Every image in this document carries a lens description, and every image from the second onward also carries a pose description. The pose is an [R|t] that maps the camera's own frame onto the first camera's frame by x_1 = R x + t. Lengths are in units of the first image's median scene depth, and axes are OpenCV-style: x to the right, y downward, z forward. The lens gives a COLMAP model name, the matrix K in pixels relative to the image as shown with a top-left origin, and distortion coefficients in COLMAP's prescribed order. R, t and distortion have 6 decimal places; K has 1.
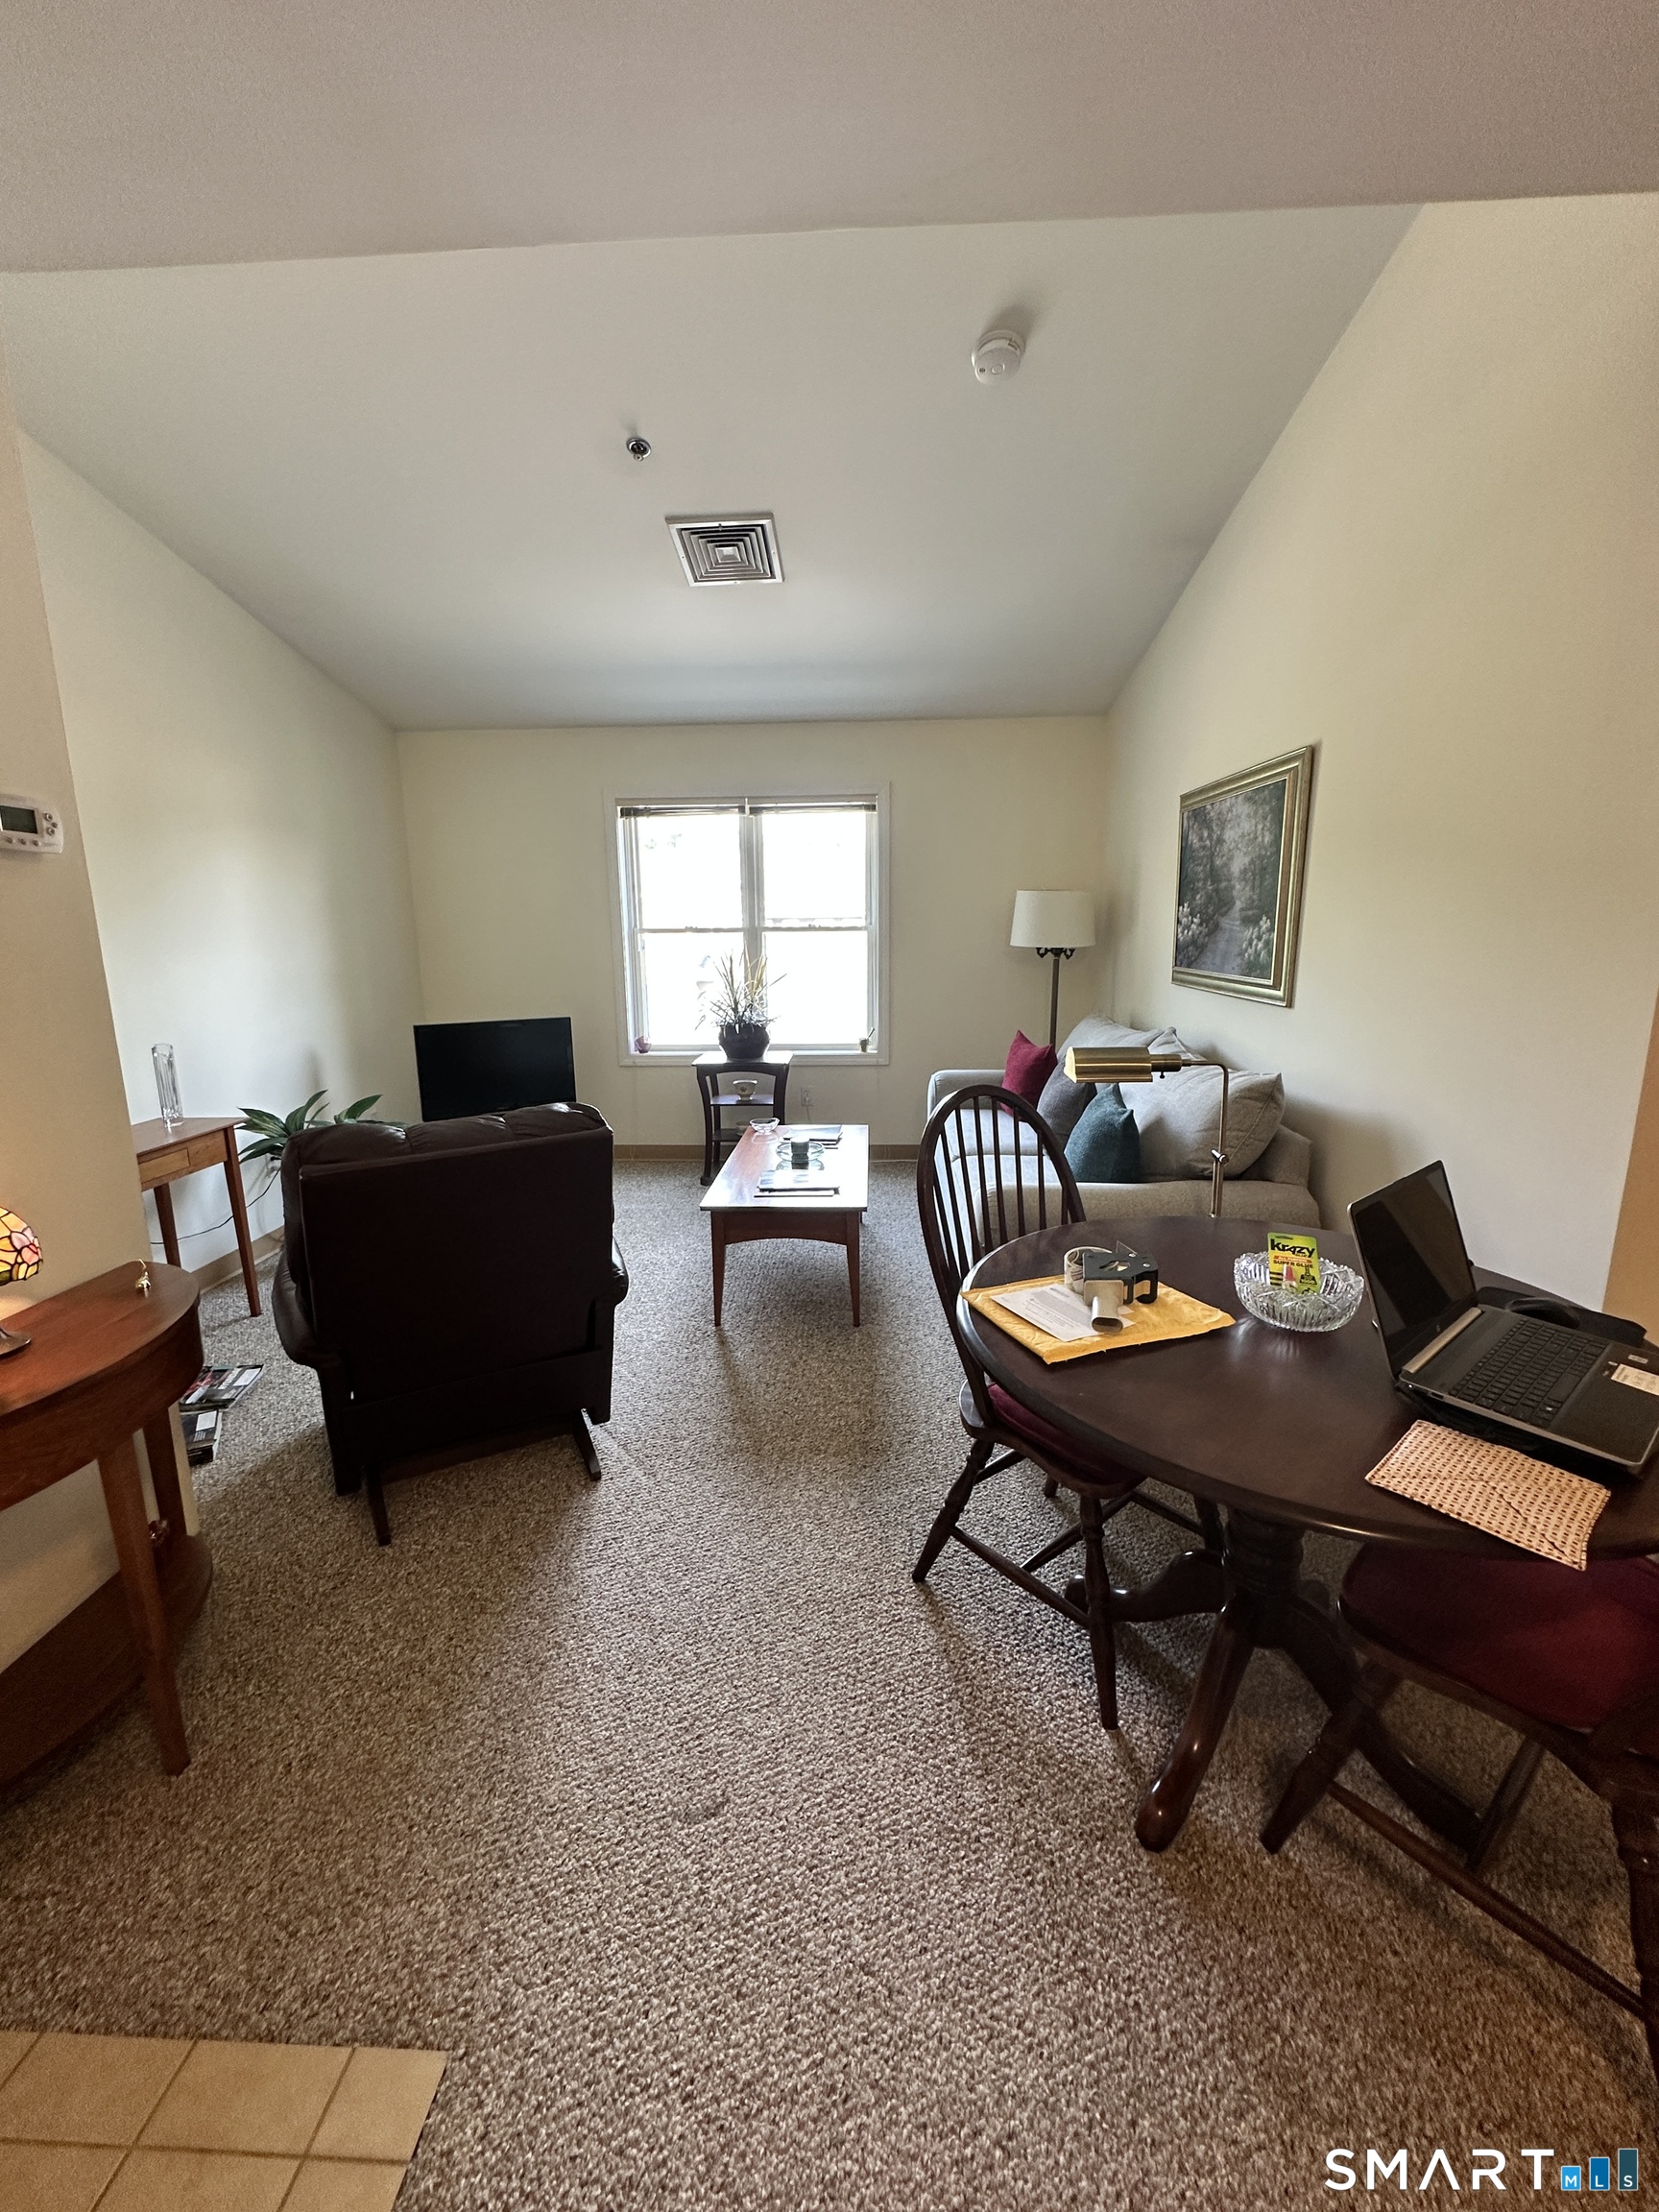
lens RADIAL K [[879.5, 0, 825.6], [0, 879.5, 1101.5], [0, 0, 1]] dist [-0.004121, 0.000650]
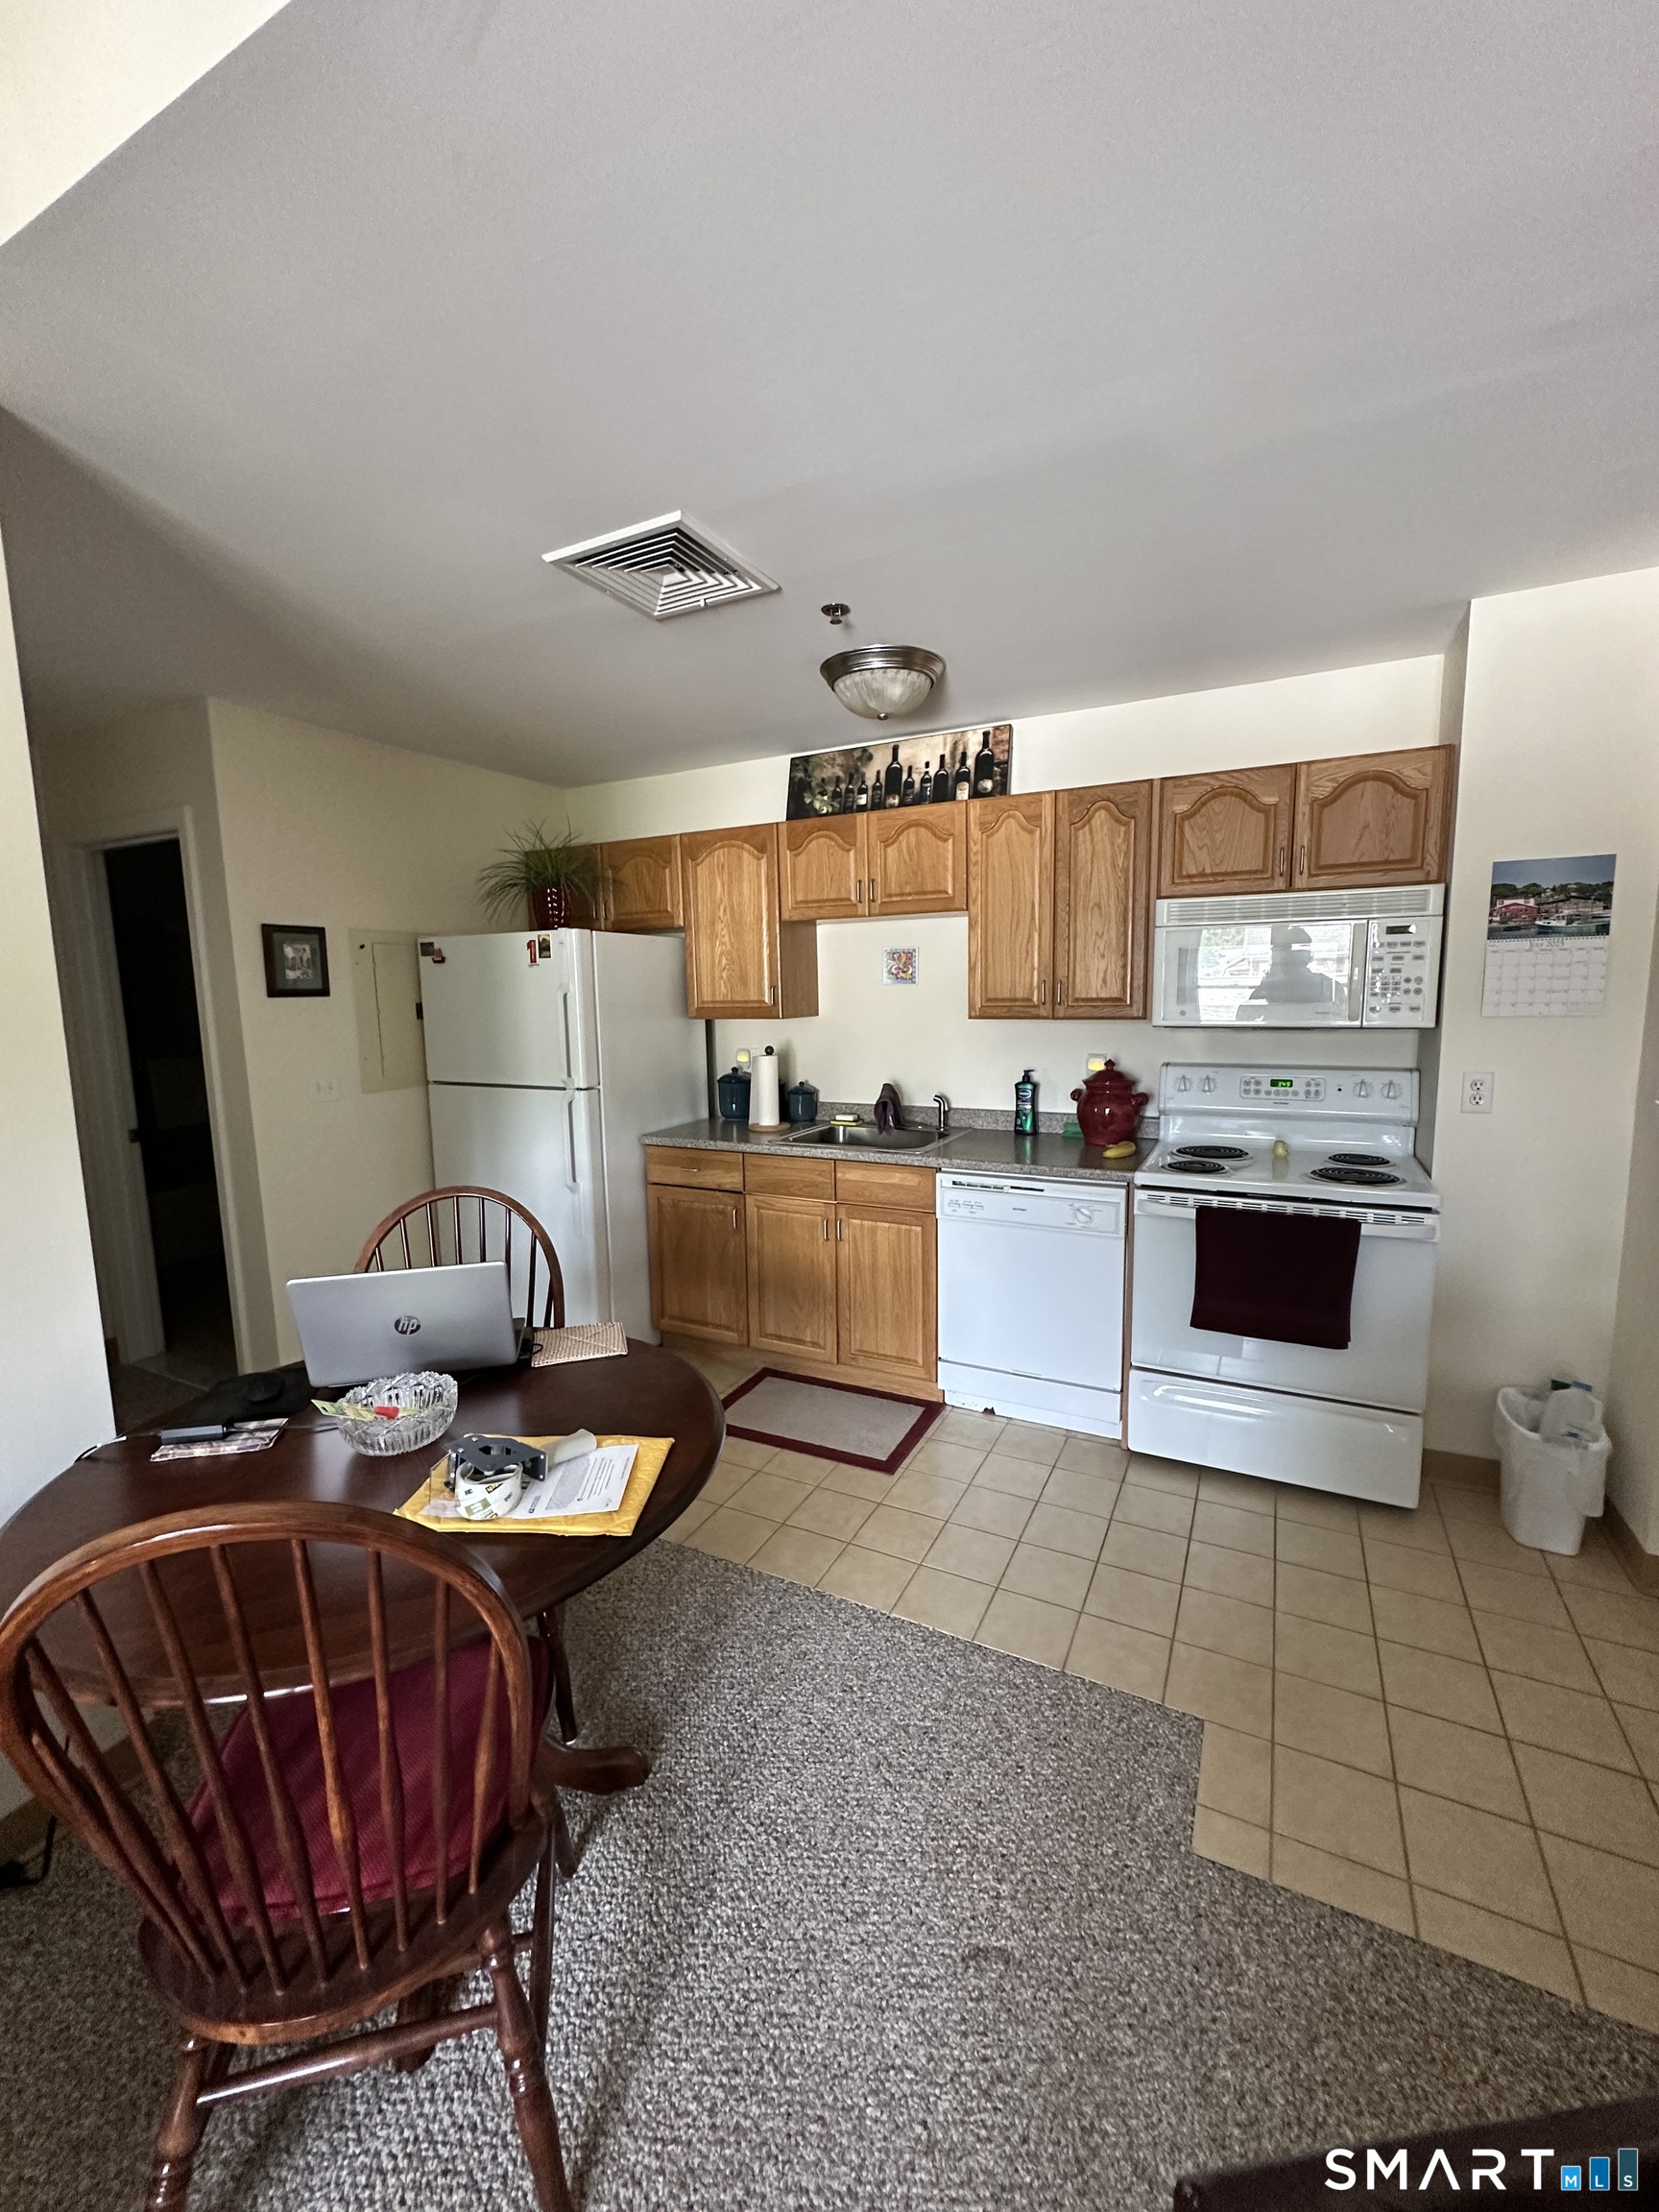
lens RADIAL K [[879.5, 0, 828.0], [0, 879.5, 1104.5], [0, 0, 1]] dist [-0.004428, 0.000521]
pose [[-0.911419, -0.027567, 0.410556, -0.154680], [0.106003, 0.948348, 0.298999, -0.175359], [-0.397592, 0.316033, -0.861419, 0.715375]]
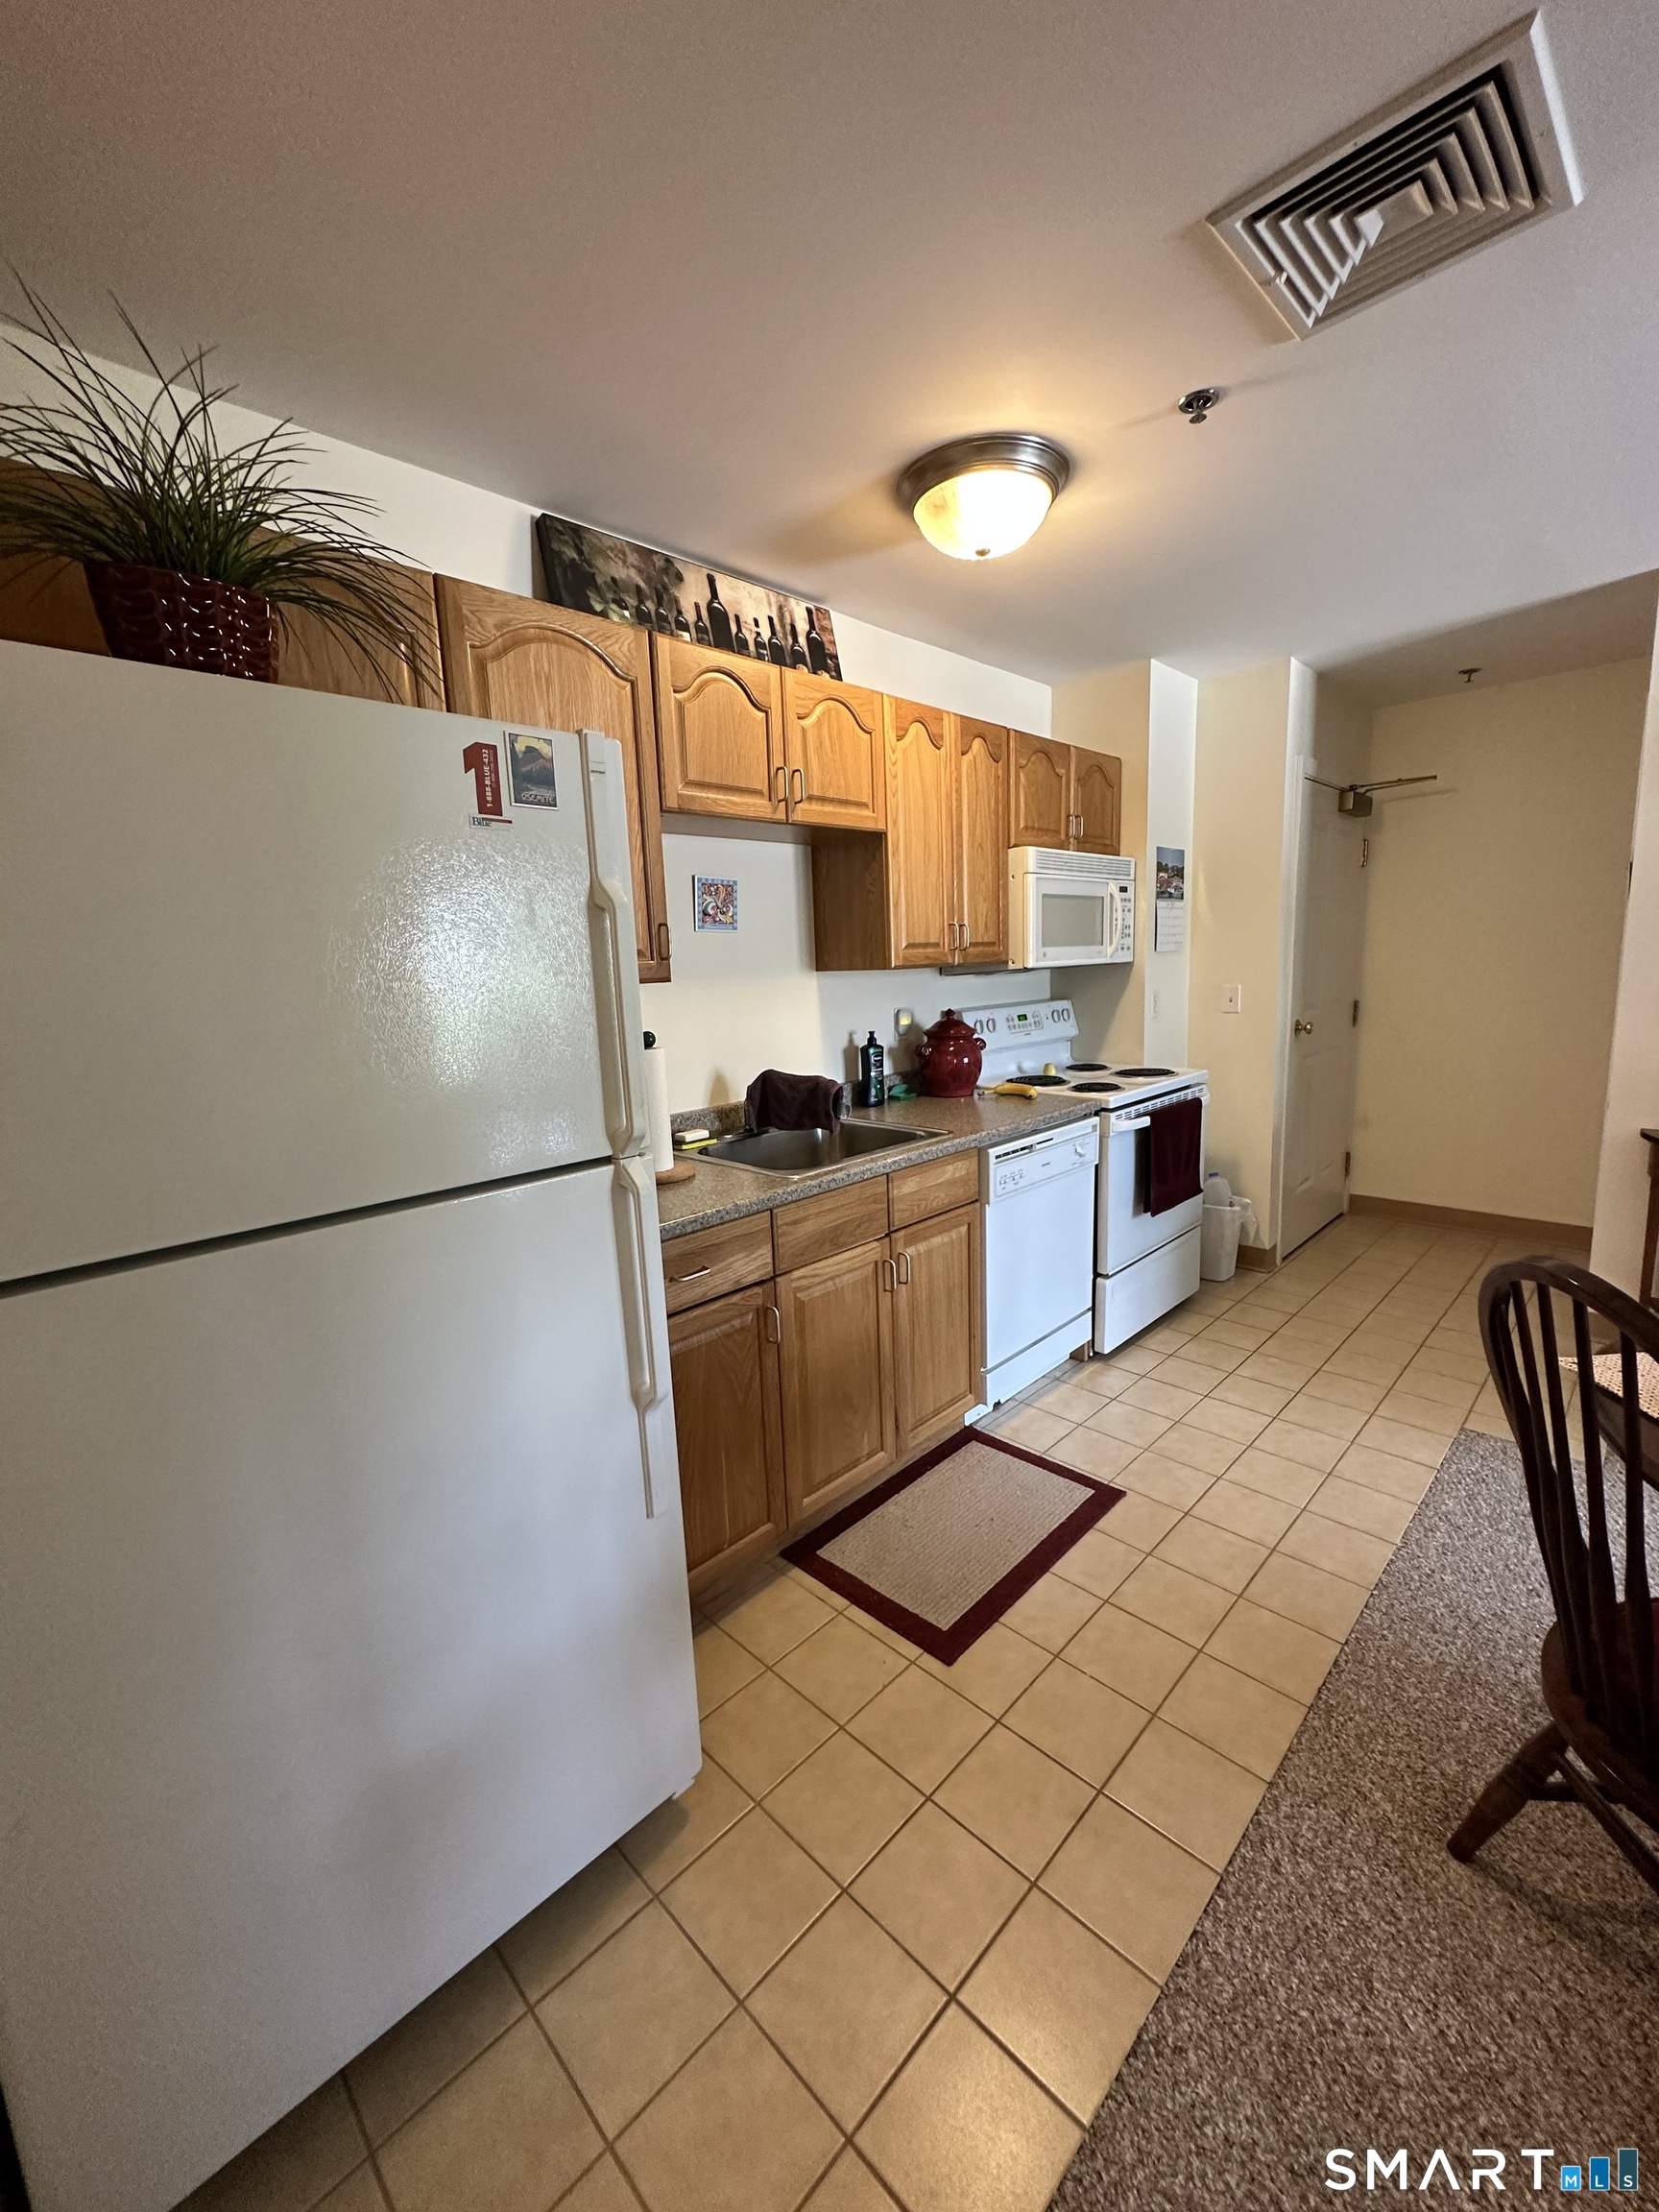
lens RADIAL K [[879.5, 0, 828.0], [0, 879.5, 1104.5], [0, 0, 1]] dist [-0.004428, 0.000521]
pose [[-0.675162, 0.158100, -0.720528, 0.771705], [-0.094139, 0.950310, 0.296731, -0.067141], [0.731638, 0.268171, -0.626730, 0.253477]]
